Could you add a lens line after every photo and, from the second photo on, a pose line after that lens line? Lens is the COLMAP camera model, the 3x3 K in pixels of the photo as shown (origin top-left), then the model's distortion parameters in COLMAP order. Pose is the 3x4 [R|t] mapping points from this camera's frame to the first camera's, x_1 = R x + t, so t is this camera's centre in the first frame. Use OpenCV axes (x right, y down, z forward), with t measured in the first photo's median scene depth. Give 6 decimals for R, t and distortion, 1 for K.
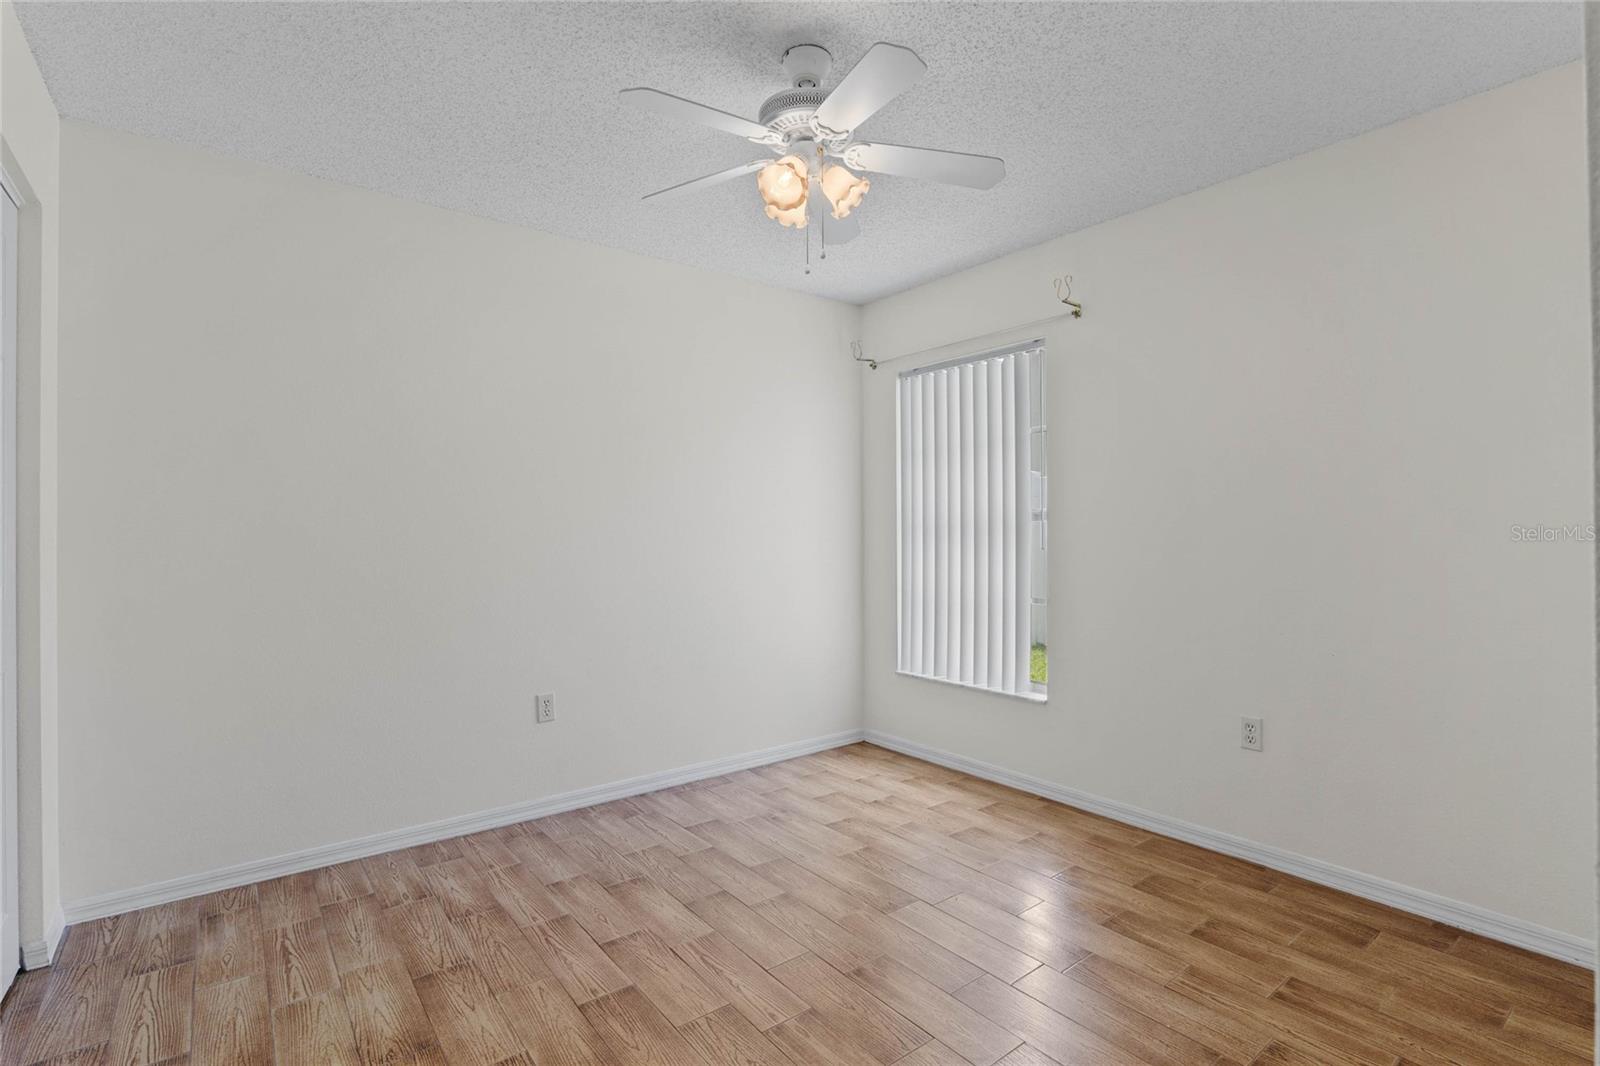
lens RADIAL K [[742.5, 0, 812.3], [0, 742.5, 535.9], [0, 0, 1]] dist [-0.021658, 0.005638]
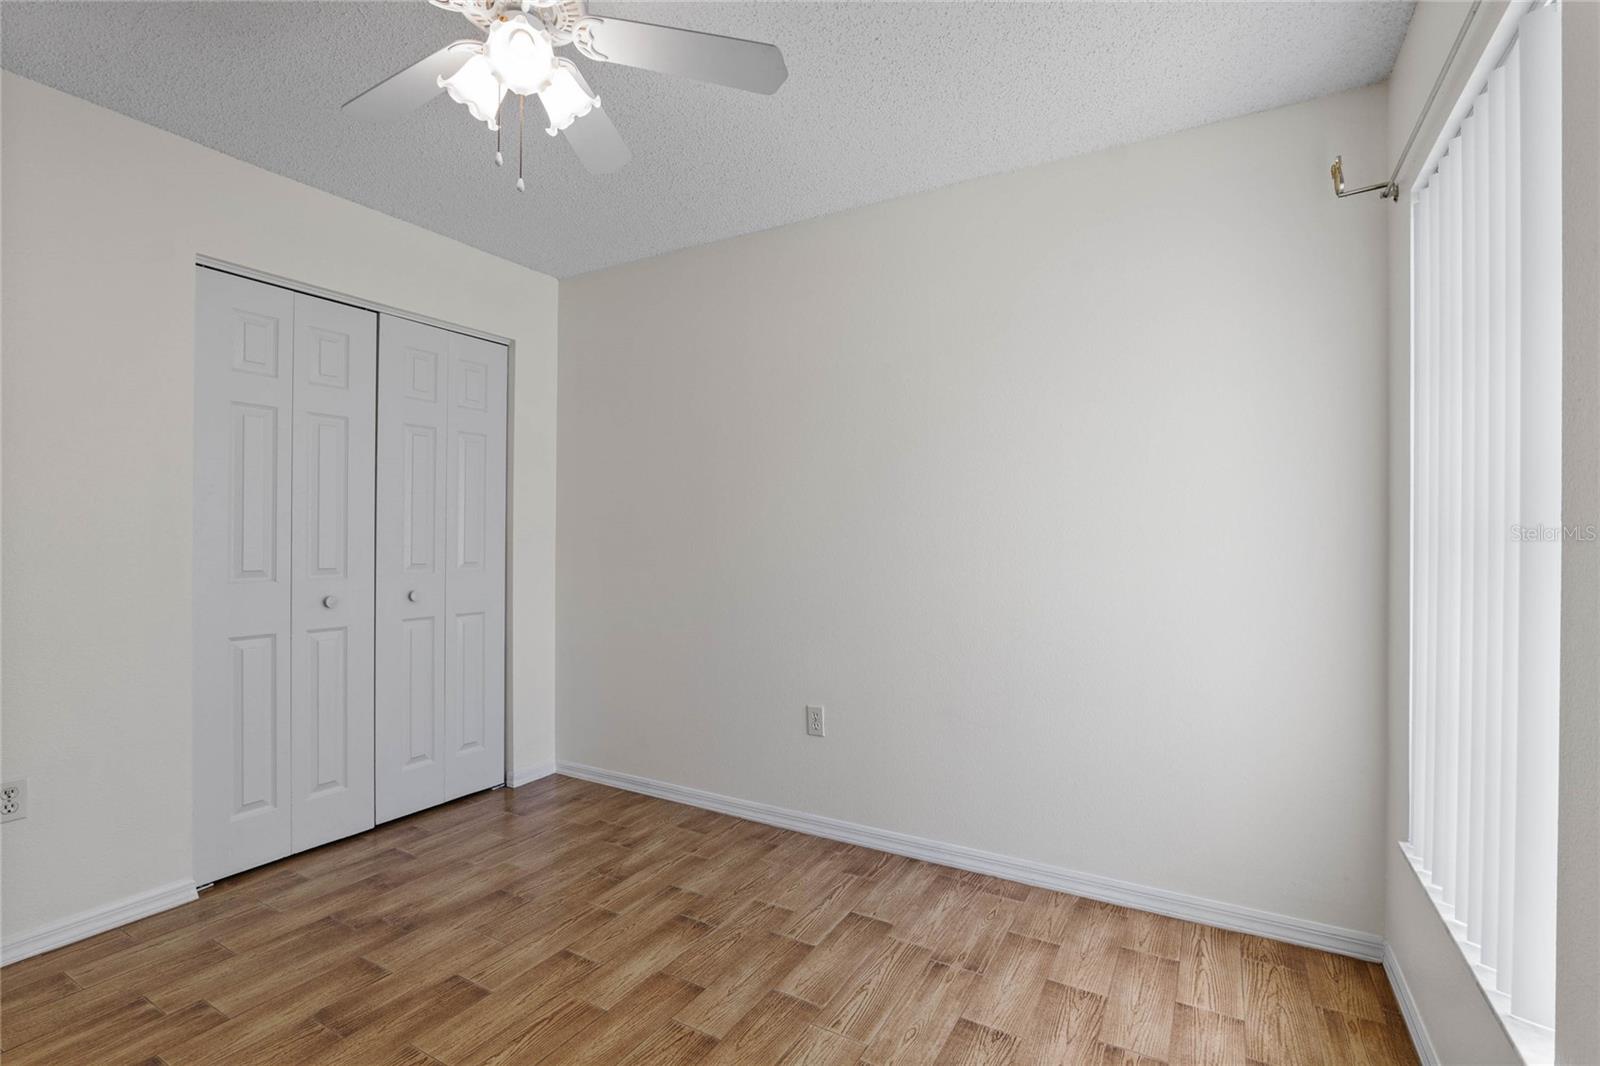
lens RADIAL K [[742.5, 0, 802.4], [0, 742.5, 527.9], [0, 0, 1]] dist [-0.021658, 0.005638]
pose [[0.381476, 0.001645, -0.924377, 0.557736], [-0.014661, 0.999883, -0.004271, -0.012132], [0.924262, 0.015182, 0.381456, 0.671869]]
